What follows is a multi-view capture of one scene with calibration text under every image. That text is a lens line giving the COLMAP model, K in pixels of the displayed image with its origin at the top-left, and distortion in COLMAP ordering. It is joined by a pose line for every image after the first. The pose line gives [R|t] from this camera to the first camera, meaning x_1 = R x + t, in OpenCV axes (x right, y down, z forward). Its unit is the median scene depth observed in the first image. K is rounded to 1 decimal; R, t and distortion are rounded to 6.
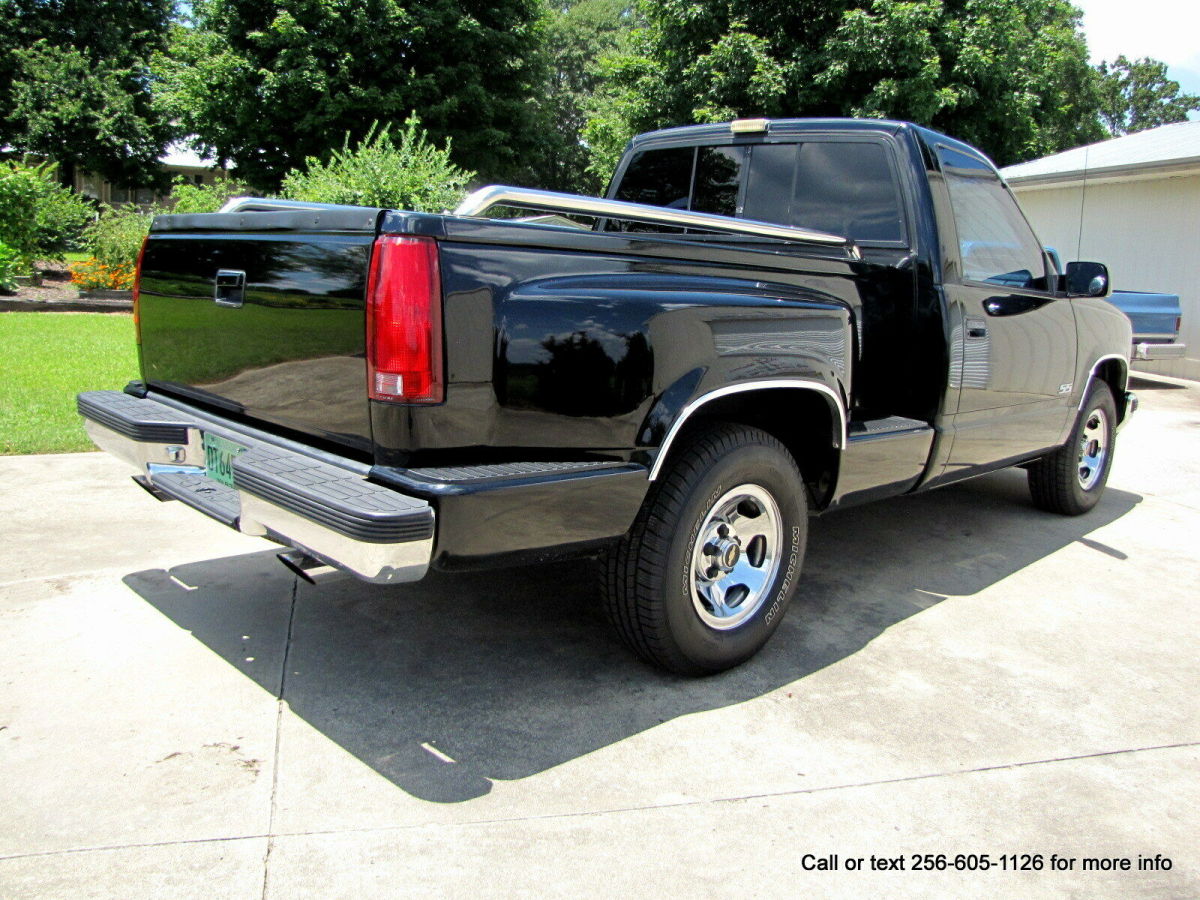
lens RADIAL K [[1010.1, 0, 609.0], [0, 1010.1, 449.7], [0, 0, 1]] dist [-0.149729, 0.104345]
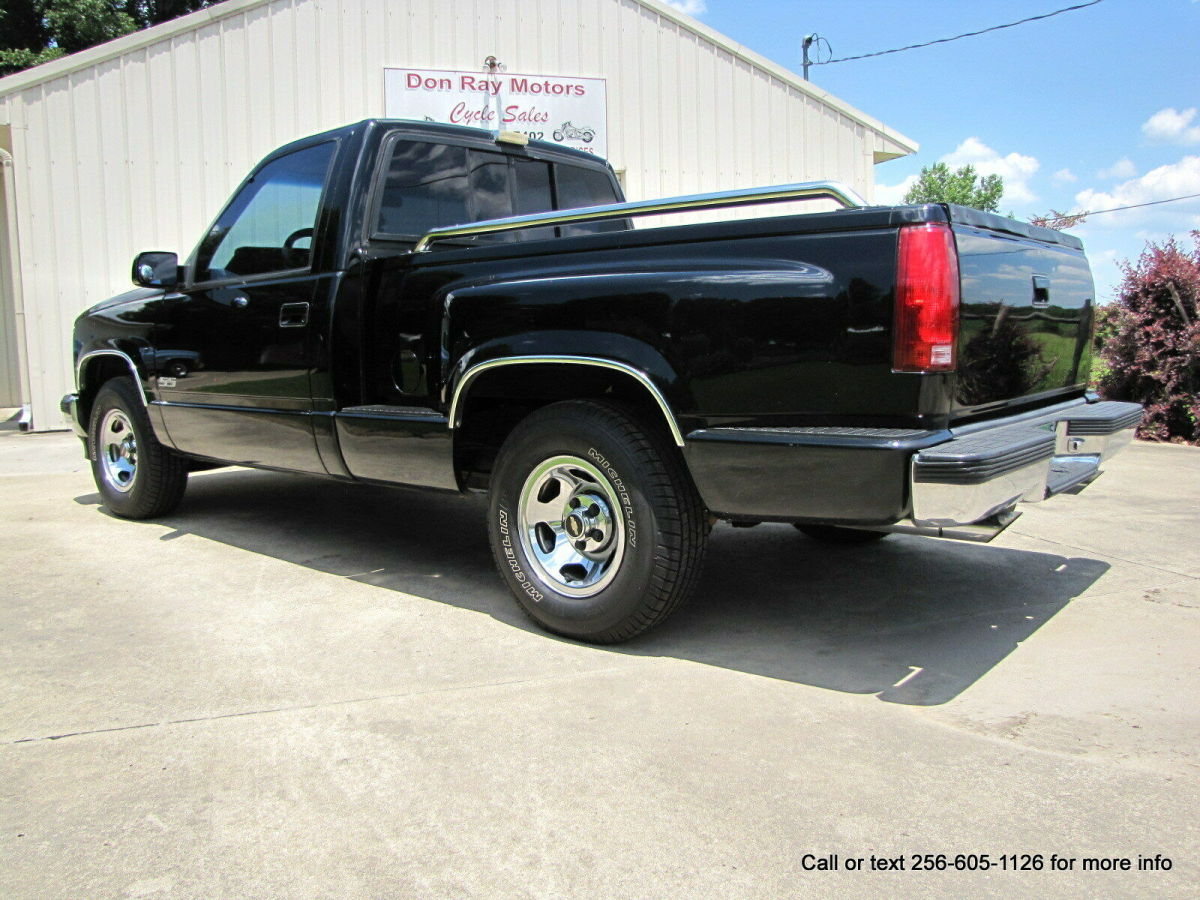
lens RADIAL K [[1010.1, 0, 624.8], [0, 1010.1, 461.5], [0, 0, 1]] dist [-0.149729, 0.104345]
pose [[-0.109436, -0.187851, 0.976082, -1.175540], [0.186108, 0.960742, 0.205764, -0.237082], [-0.976416, 0.204174, -0.070179, 1.271692]]
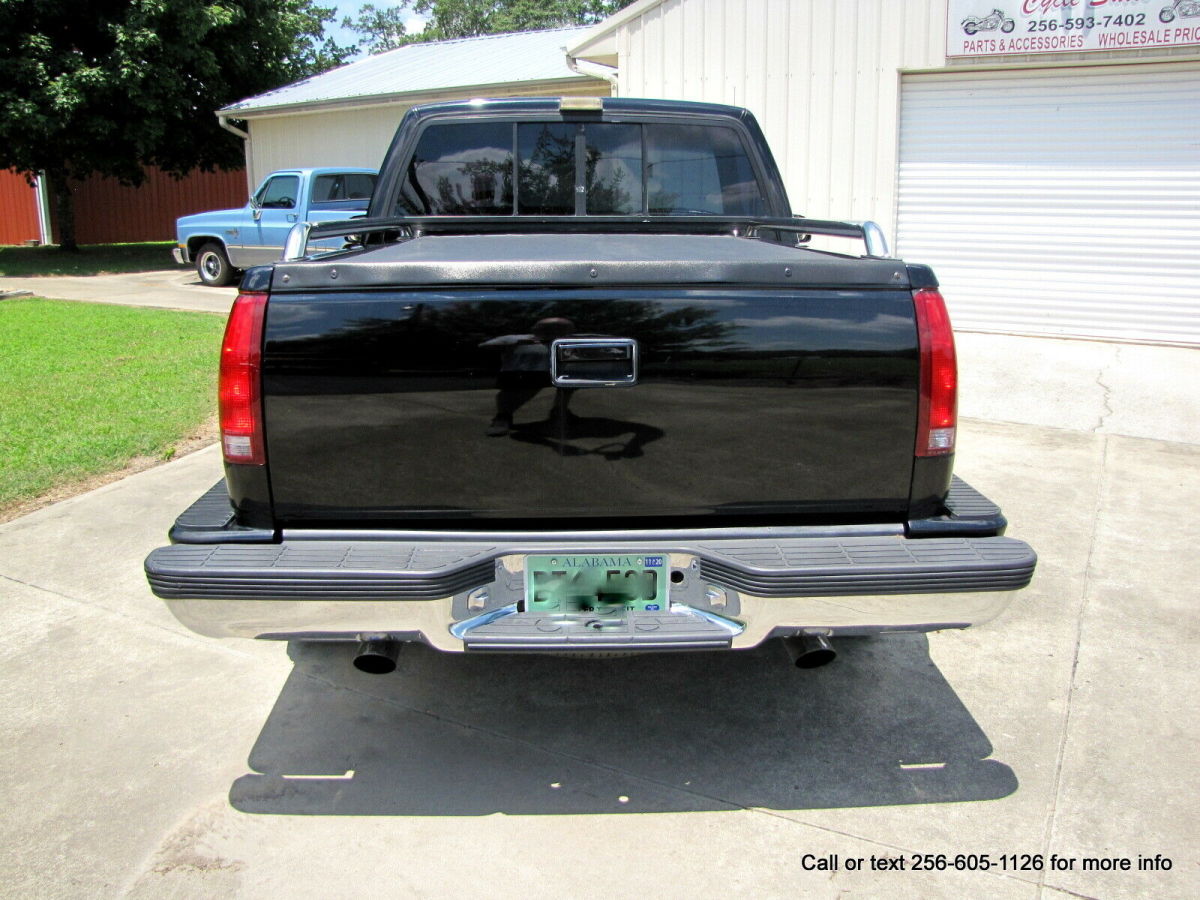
lens RADIAL K [[1010.1, 0, 608.7], [0, 1010.1, 447.9], [0, 0, 1]] dist [-0.149729, 0.104345]
pose [[0.674222, -0.231001, 0.701472, -0.757630], [0.167530, 0.972901, 0.159363, -0.178839], [-0.719276, 0.010071, 0.694651, 0.362737]]
